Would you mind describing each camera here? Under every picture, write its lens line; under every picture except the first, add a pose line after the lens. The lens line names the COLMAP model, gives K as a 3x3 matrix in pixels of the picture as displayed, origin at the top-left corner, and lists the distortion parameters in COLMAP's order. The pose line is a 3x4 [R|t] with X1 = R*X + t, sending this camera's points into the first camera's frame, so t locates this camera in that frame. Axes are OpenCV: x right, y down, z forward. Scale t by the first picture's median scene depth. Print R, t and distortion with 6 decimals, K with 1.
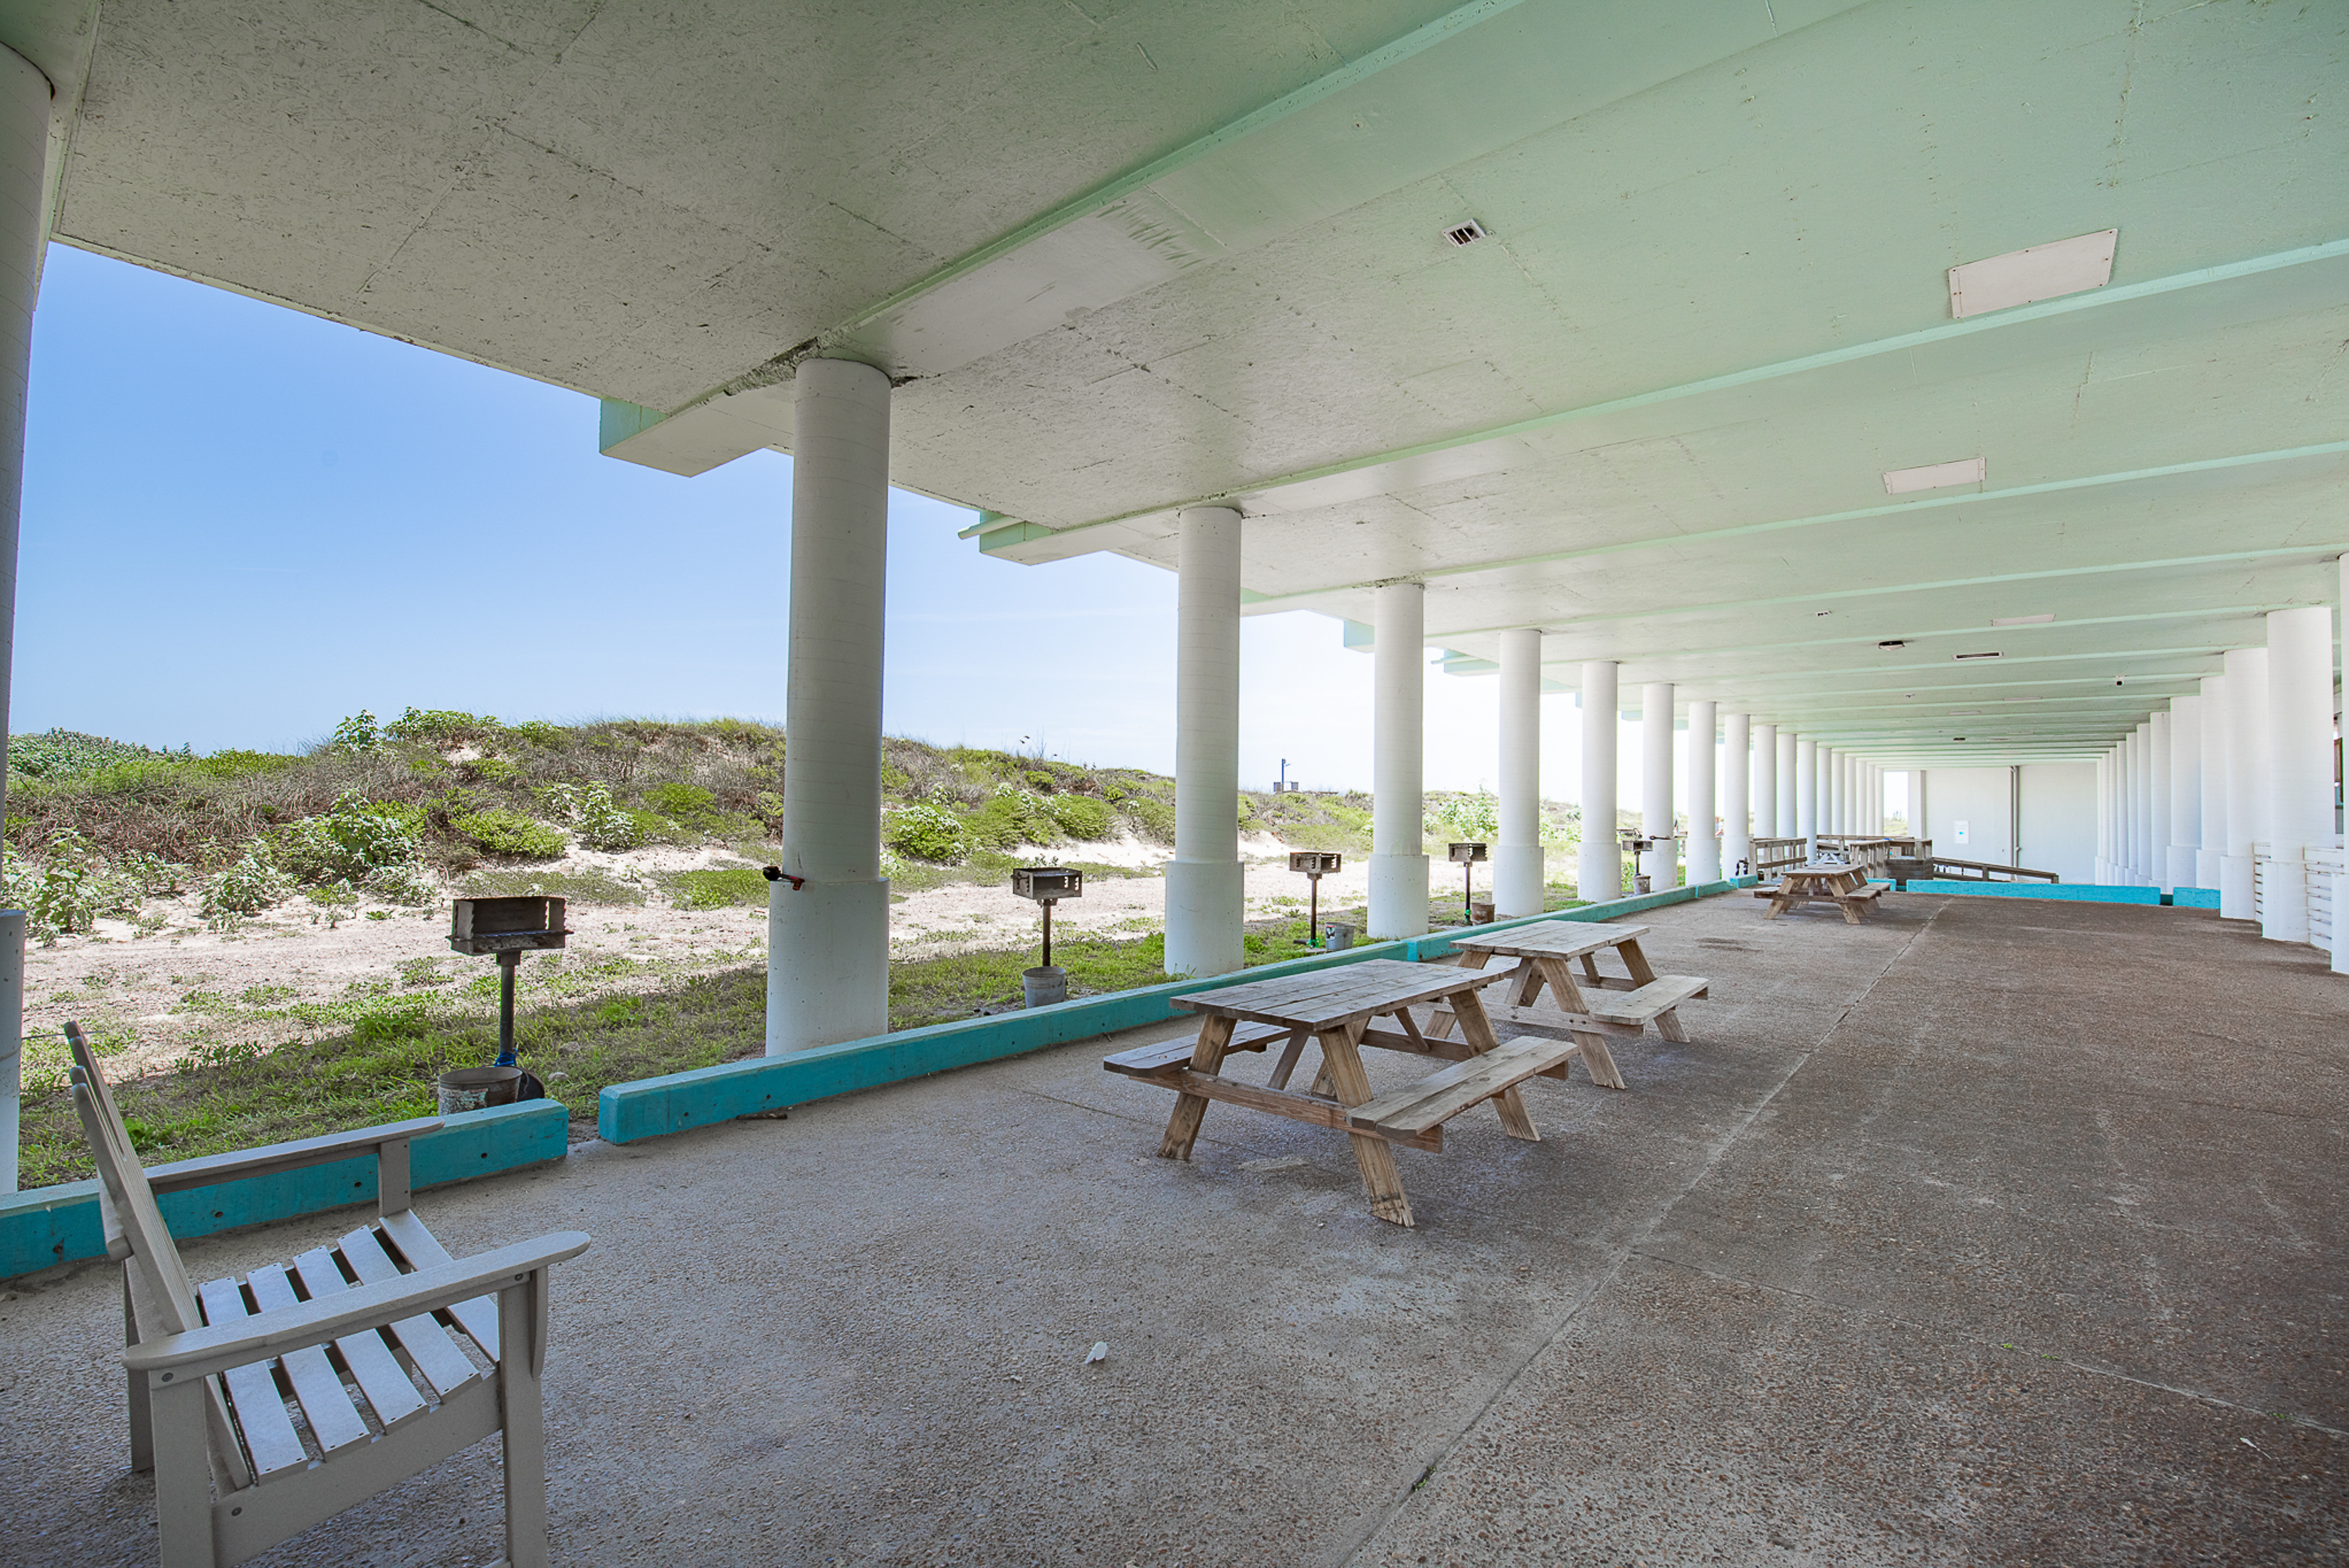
lens RADIAL K [[1021.4, 0, 1181.1], [0, 1021.4, 788.8], [0, 0, 1]] dist [-0.015665, -0.000180]
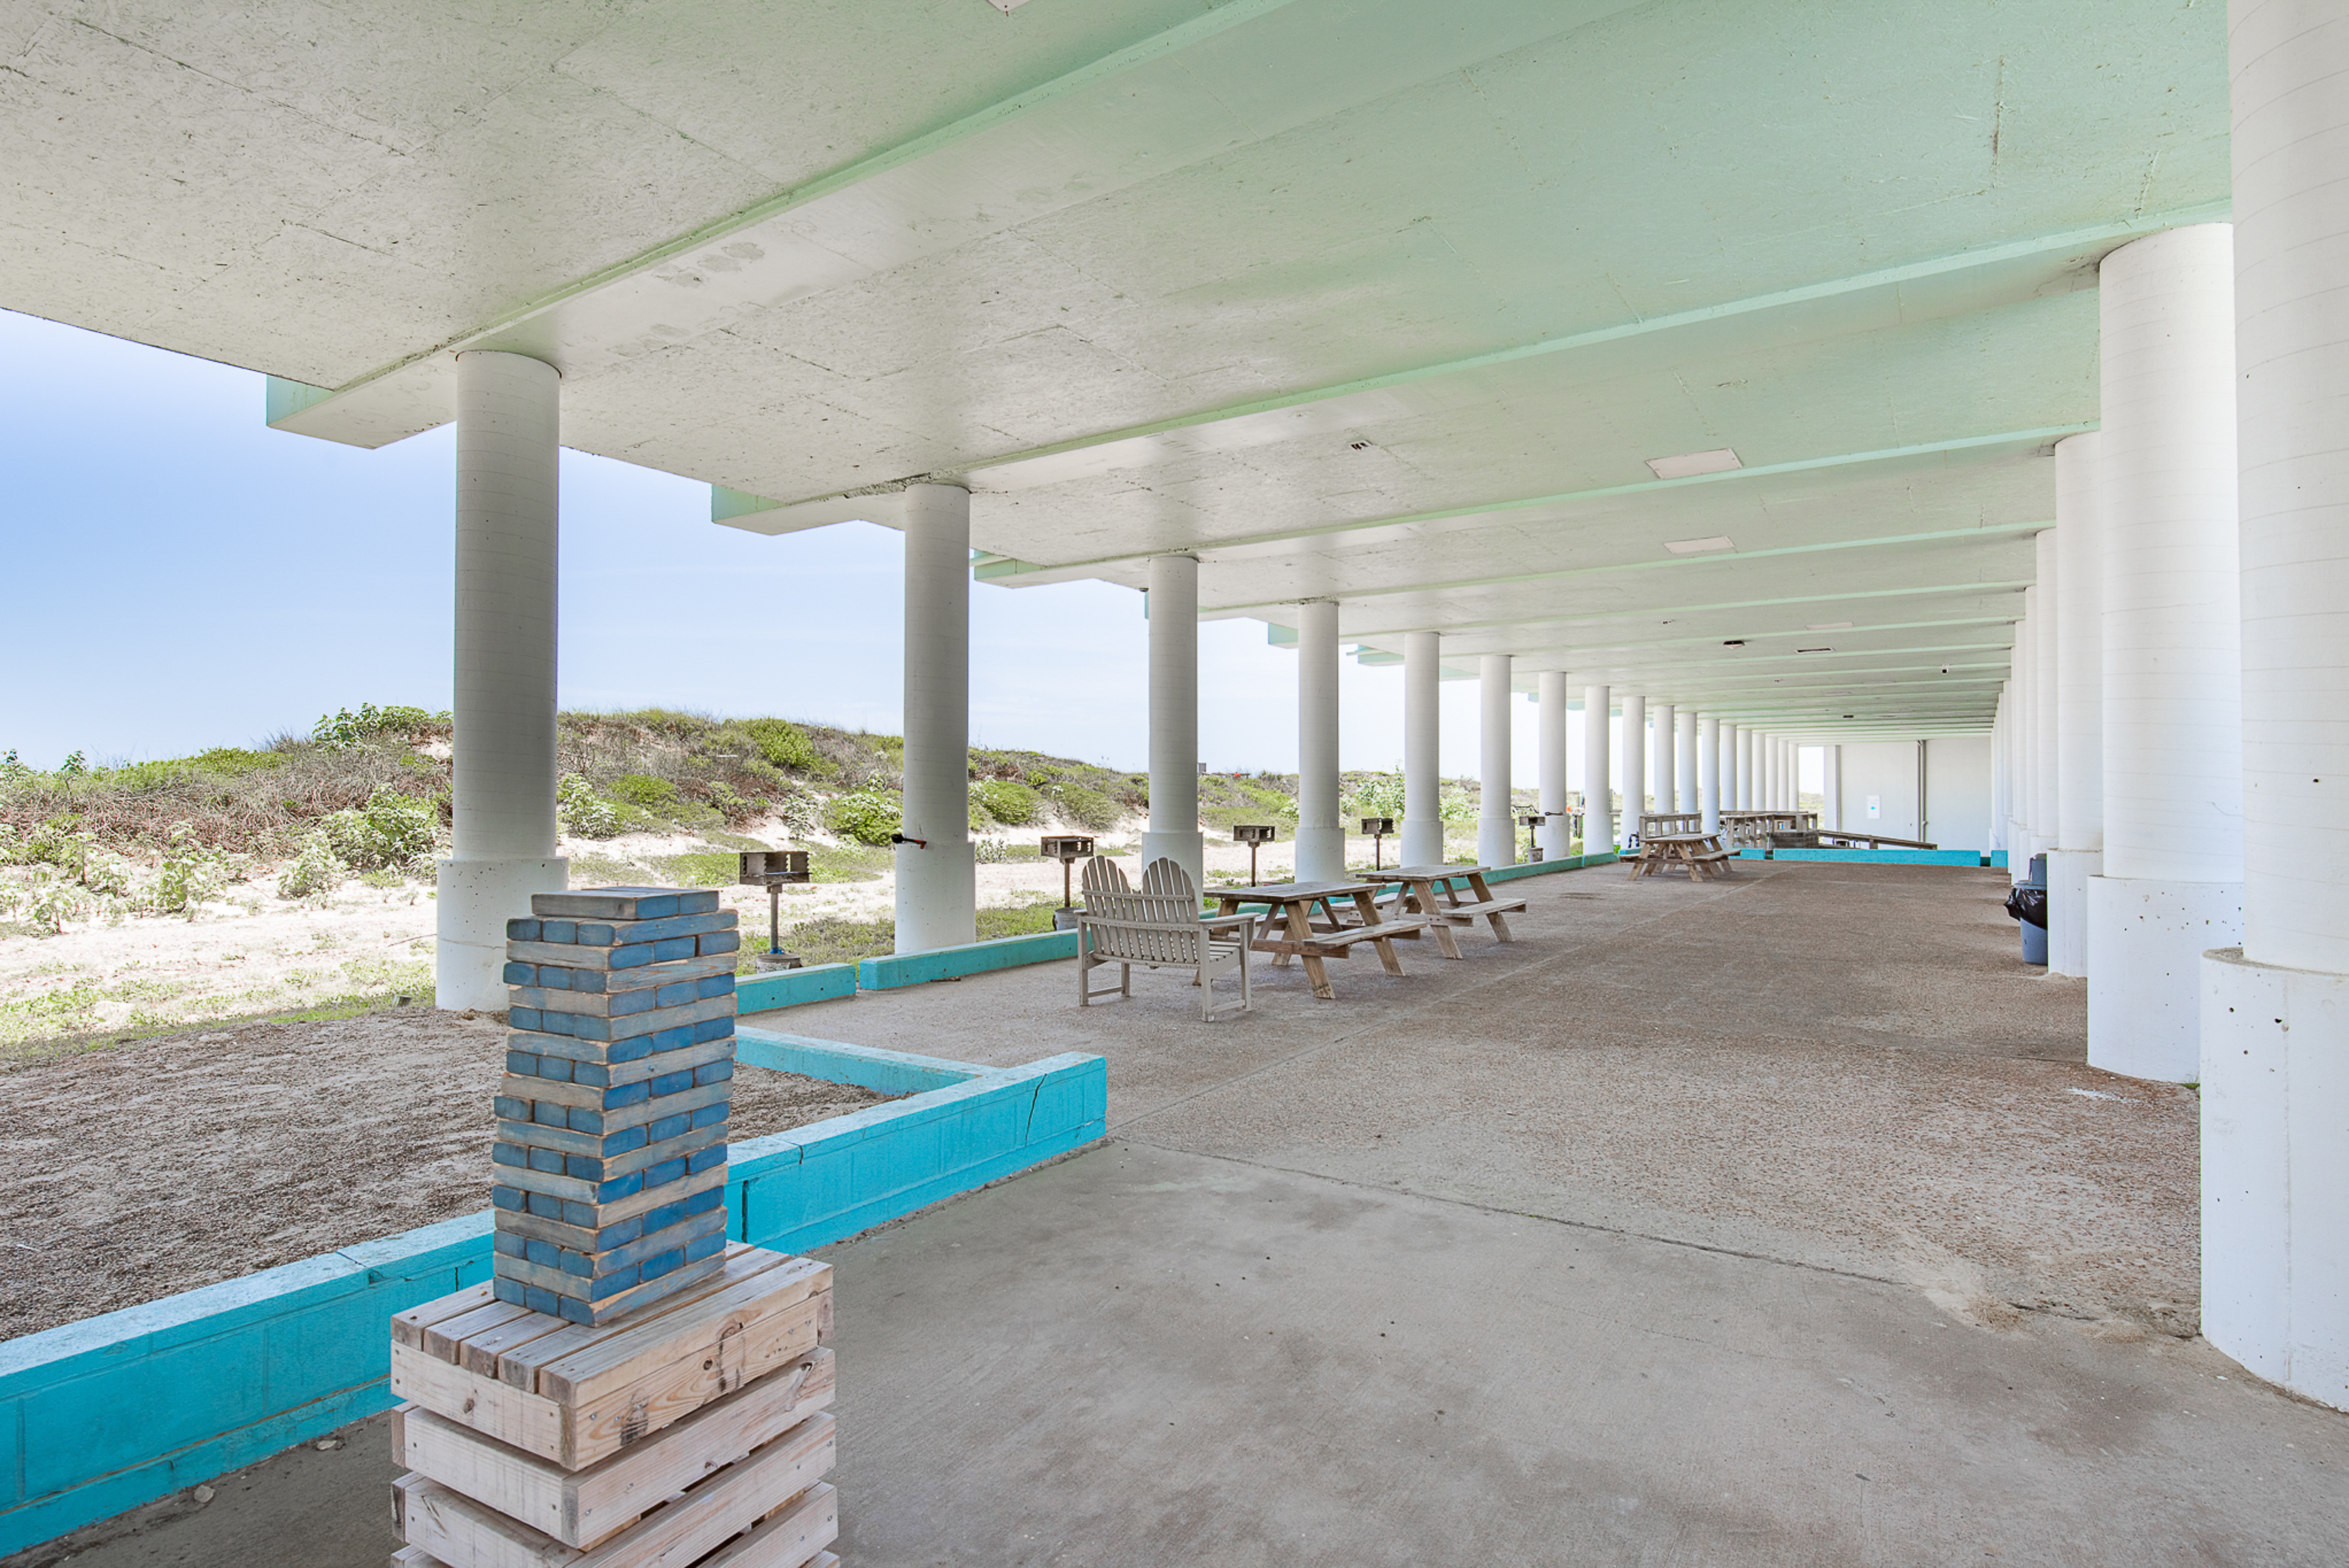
lens RADIAL K [[1207.5, 0, 1174.5], [0, 1207.5, 784.0], [0, 0, 1]] dist [0.000370, 0.000018]
pose [[0.995318, -0.012426, 0.095851, -0.070171], [0.011334, 0.999865, 0.011926, -0.004312], [-0.095986, -0.010784, 0.995324, -0.300987]]
